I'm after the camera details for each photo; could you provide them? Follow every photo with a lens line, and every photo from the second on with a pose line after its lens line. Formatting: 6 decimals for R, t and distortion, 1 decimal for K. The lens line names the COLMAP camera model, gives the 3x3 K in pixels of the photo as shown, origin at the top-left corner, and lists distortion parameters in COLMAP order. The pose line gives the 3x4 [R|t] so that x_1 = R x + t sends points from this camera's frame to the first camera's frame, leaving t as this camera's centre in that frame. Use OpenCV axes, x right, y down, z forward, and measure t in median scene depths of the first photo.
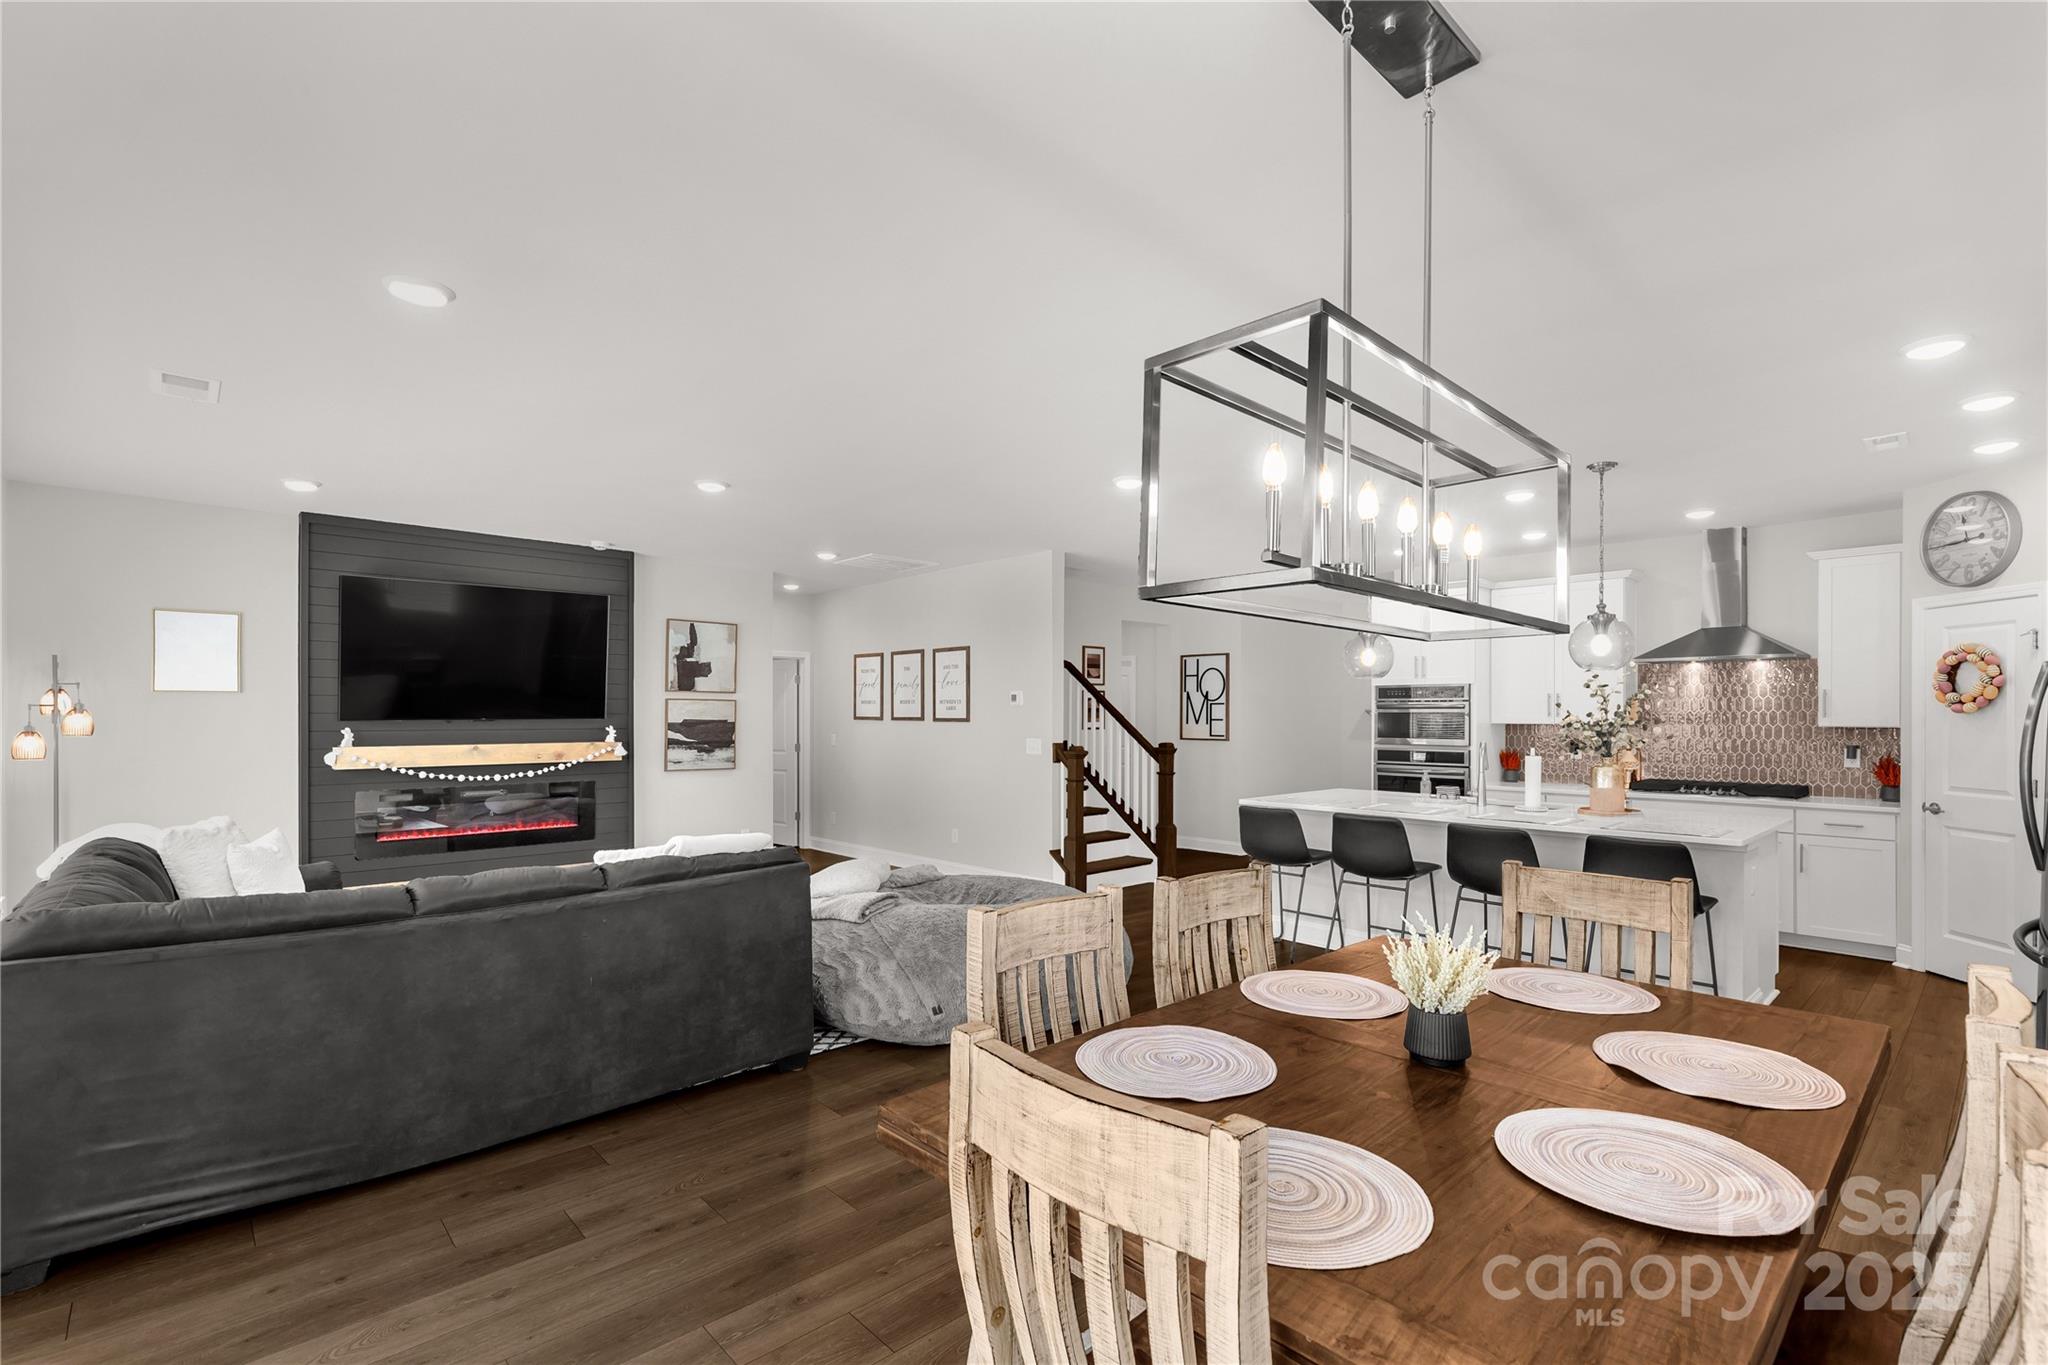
lens RADIAL K [[917.4, 0, 1017.1], [0, 917.4, 708.6], [0, 0, 1]] dist [0.000606, 0.000103]
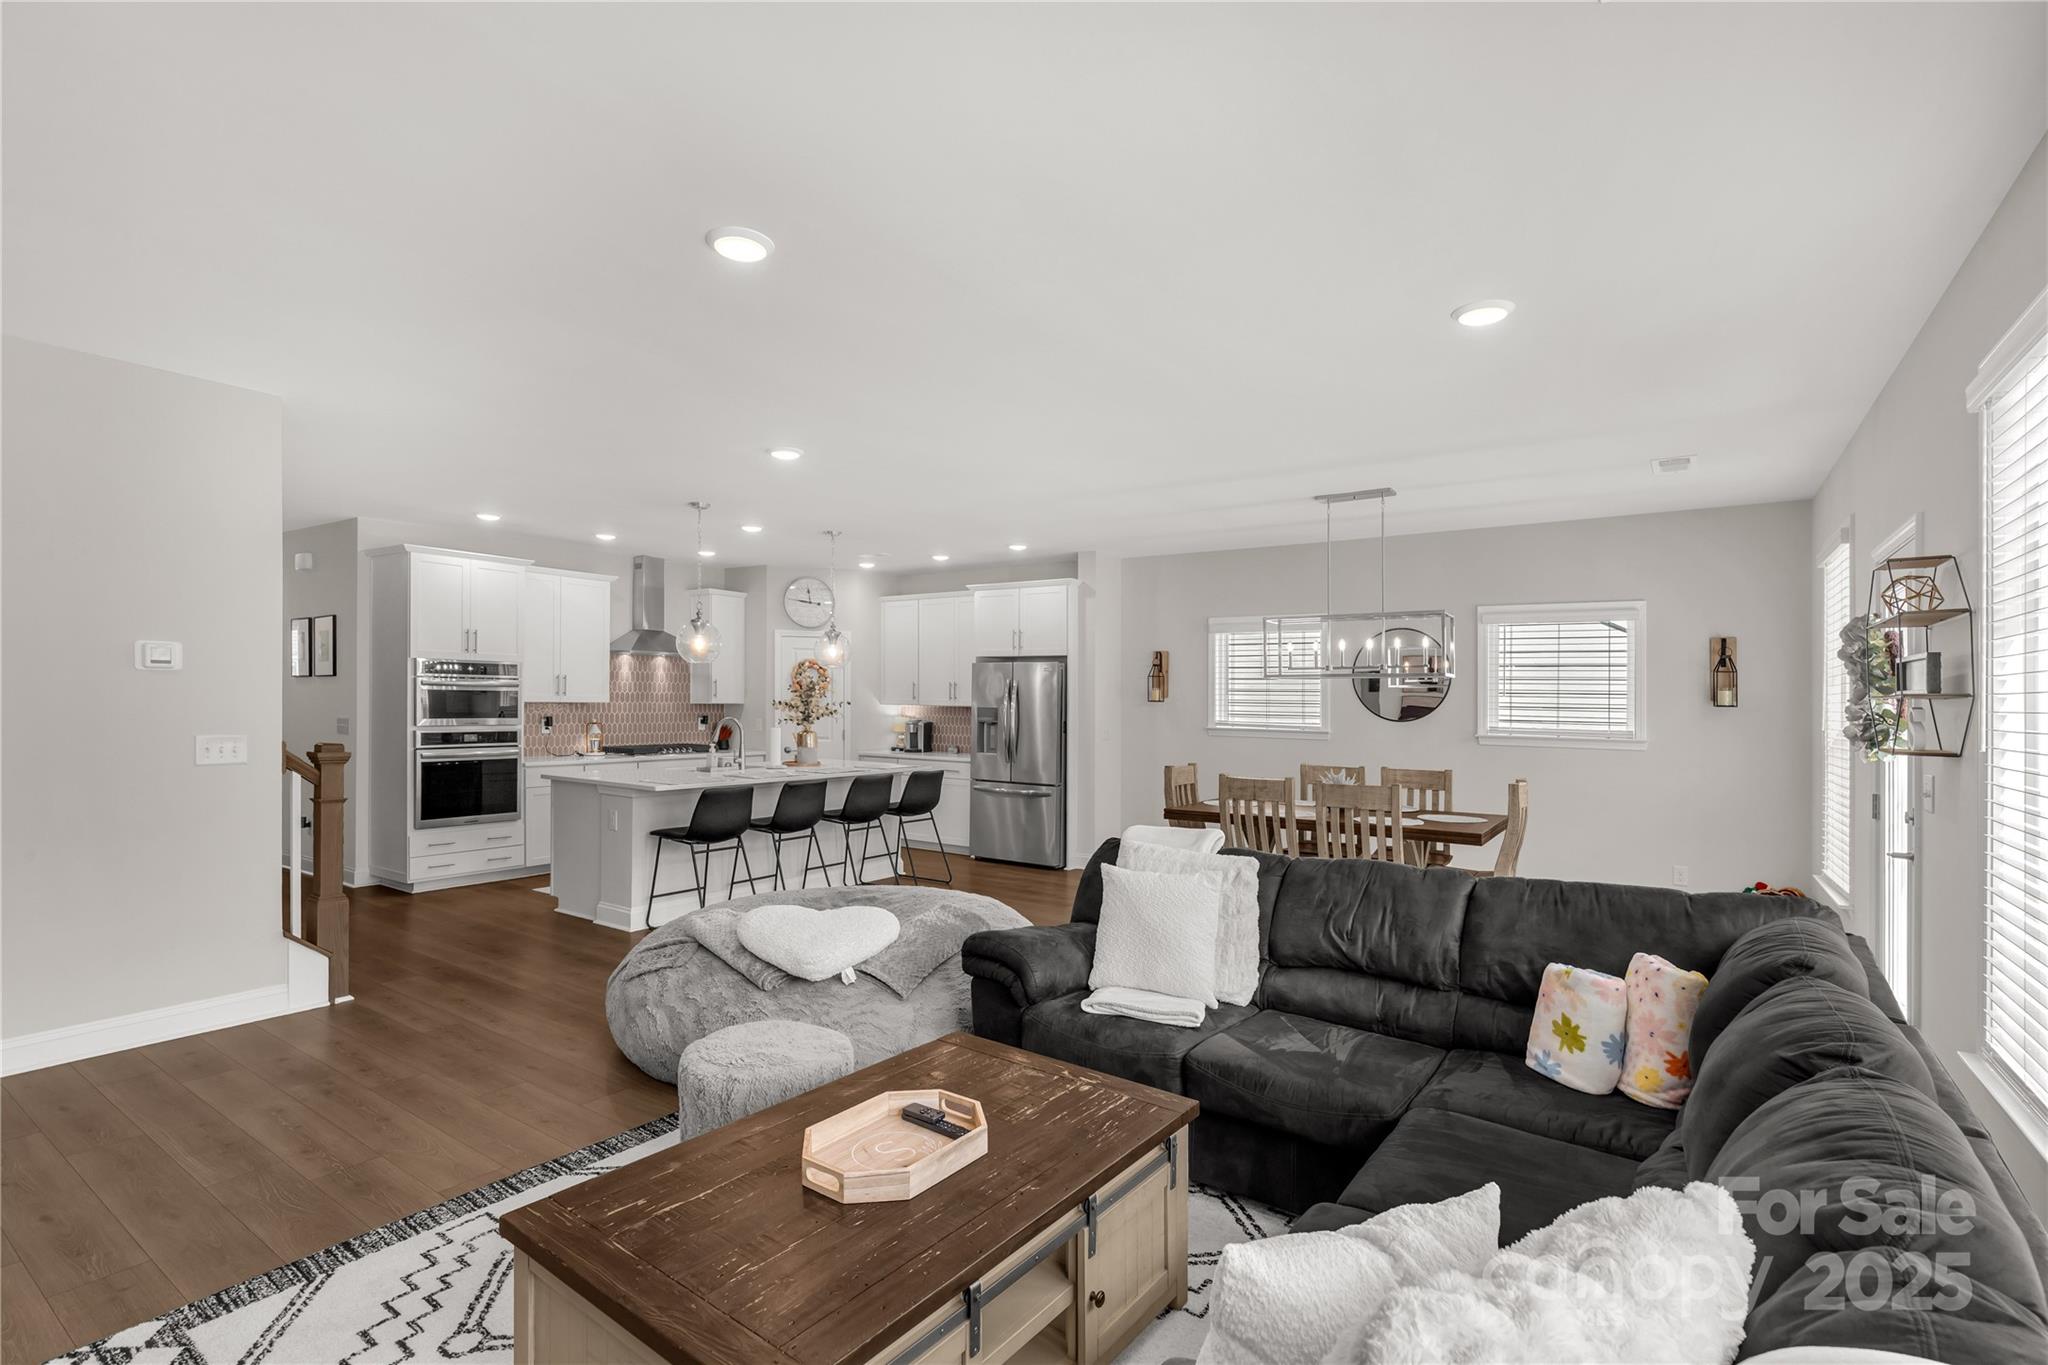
lens RADIAL K [[927.2, 0, 1018.7], [0, 927.2, 720.7], [0, 0, 1]] dist [0.003174, 0.000434]
pose [[-0.204380, -0.025455, 0.978561, -0.620943], [-0.019663, 0.999567, 0.021894, 0.003257], [-0.978694, -0.014767, -0.204792, 0.682138]]
